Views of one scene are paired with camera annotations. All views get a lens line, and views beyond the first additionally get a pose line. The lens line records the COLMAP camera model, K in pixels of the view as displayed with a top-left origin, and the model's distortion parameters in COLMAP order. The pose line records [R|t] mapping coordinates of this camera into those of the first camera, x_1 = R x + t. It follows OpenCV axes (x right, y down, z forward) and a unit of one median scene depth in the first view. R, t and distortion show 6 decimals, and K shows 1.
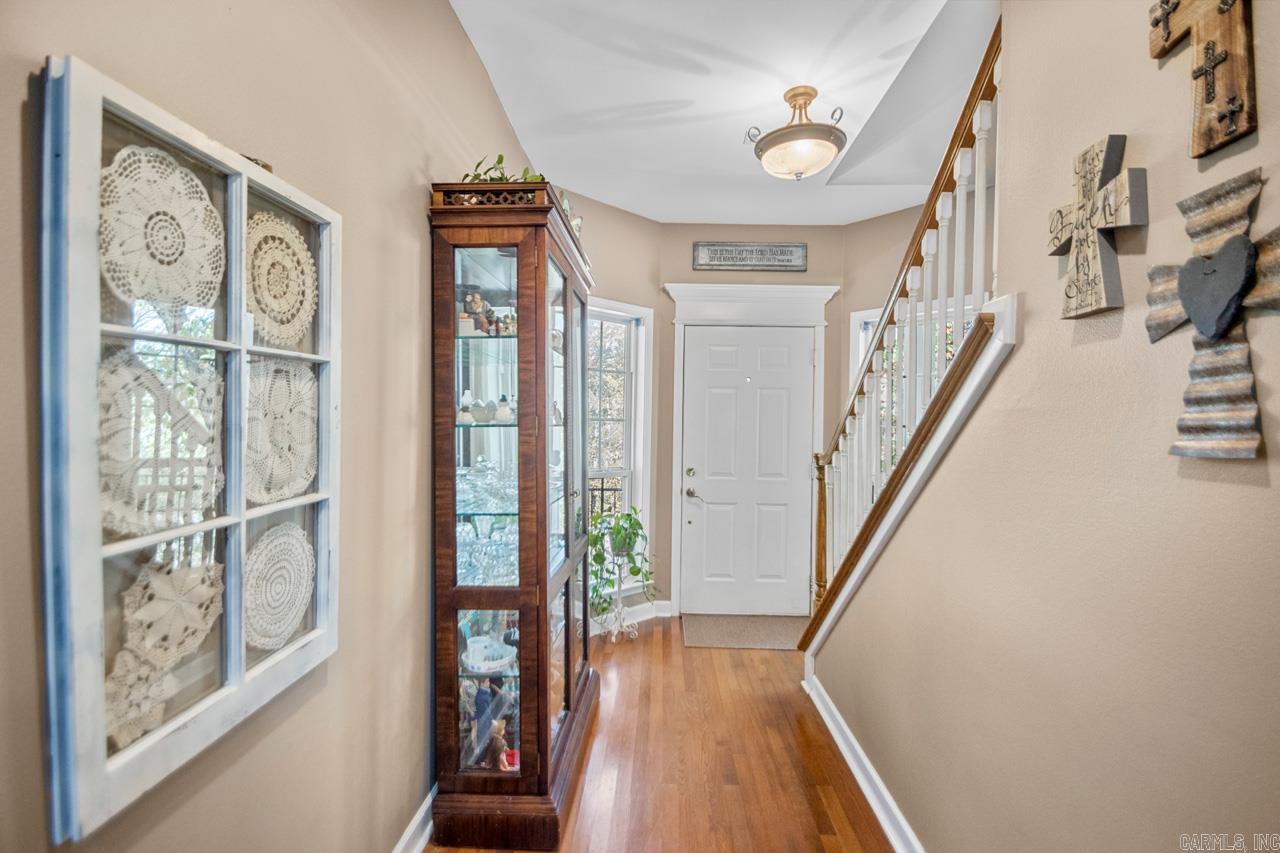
lens RADIAL K [[597.8, 0, 654.0], [0, 597.8, 429.5], [0, 0, 1]] dist [0.004042, -0.012261]
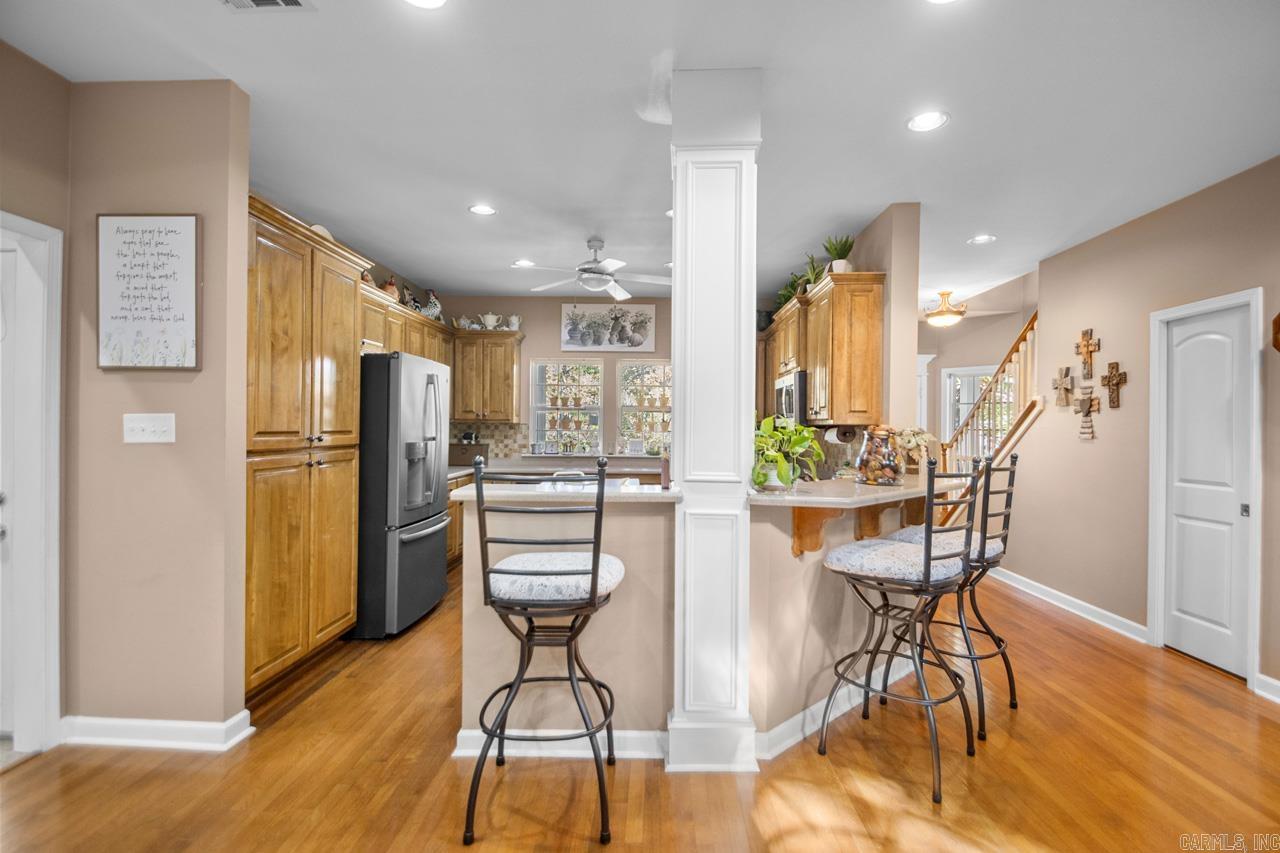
lens RADIAL K [[587.1, 0, 640.0], [0, 587.1, 426.5], [0, 0, 1]] dist [-0.000283, -0.000273]
pose [[0.999717, -0.008406, -0.022255, -2.538714], [0.008285, 0.999950, -0.005538, -0.055543], [0.022300, 0.005352, 0.999737, -3.773877]]
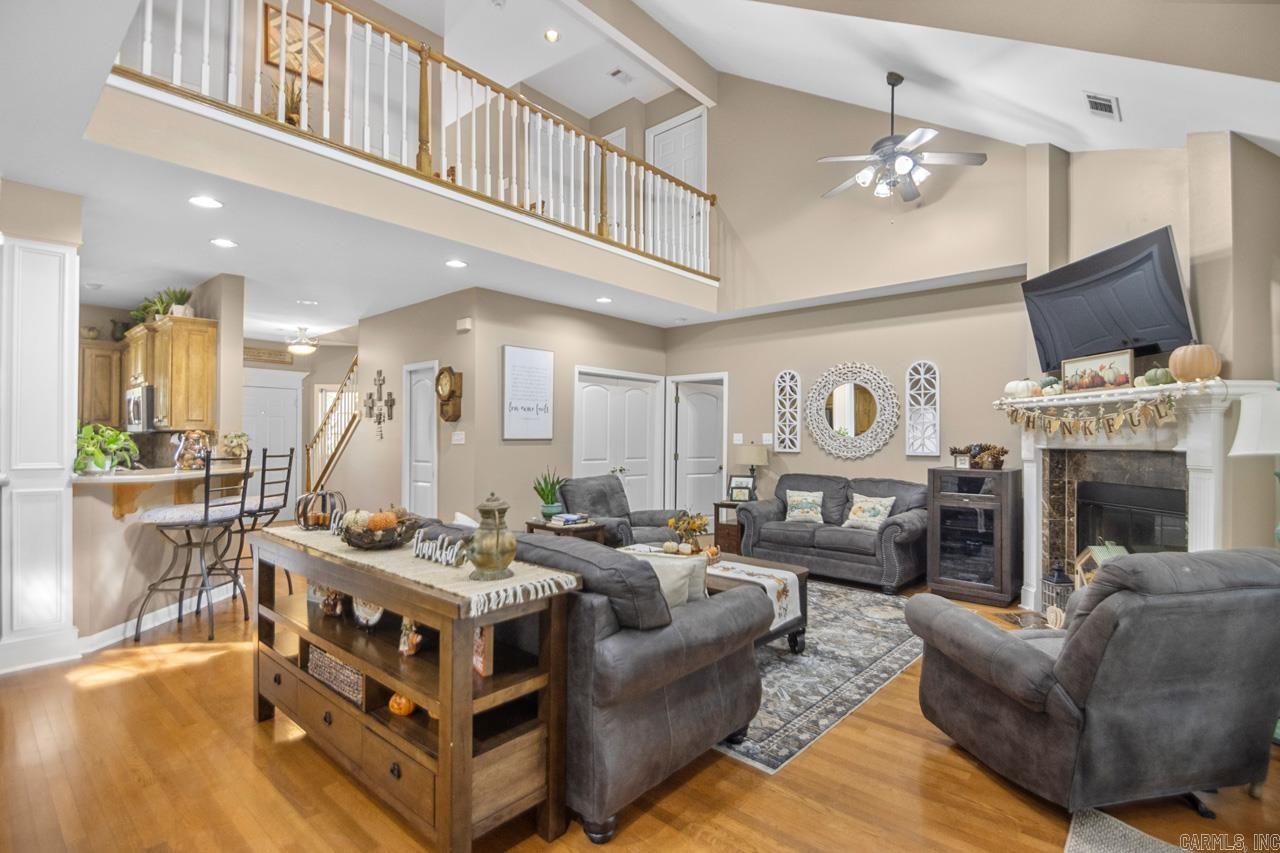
lens RADIAL K [[597.8, 0, 654.0], [0, 597.8, 429.5], [0, 0, 1]] dist [0.004042, -0.012261]
pose [[0.638731, -0.008879, 0.769378, -2.660727], [0.012736, 0.999918, 0.000966, -0.036549], [-0.769324, 0.009182, 0.638792, -6.434261]]
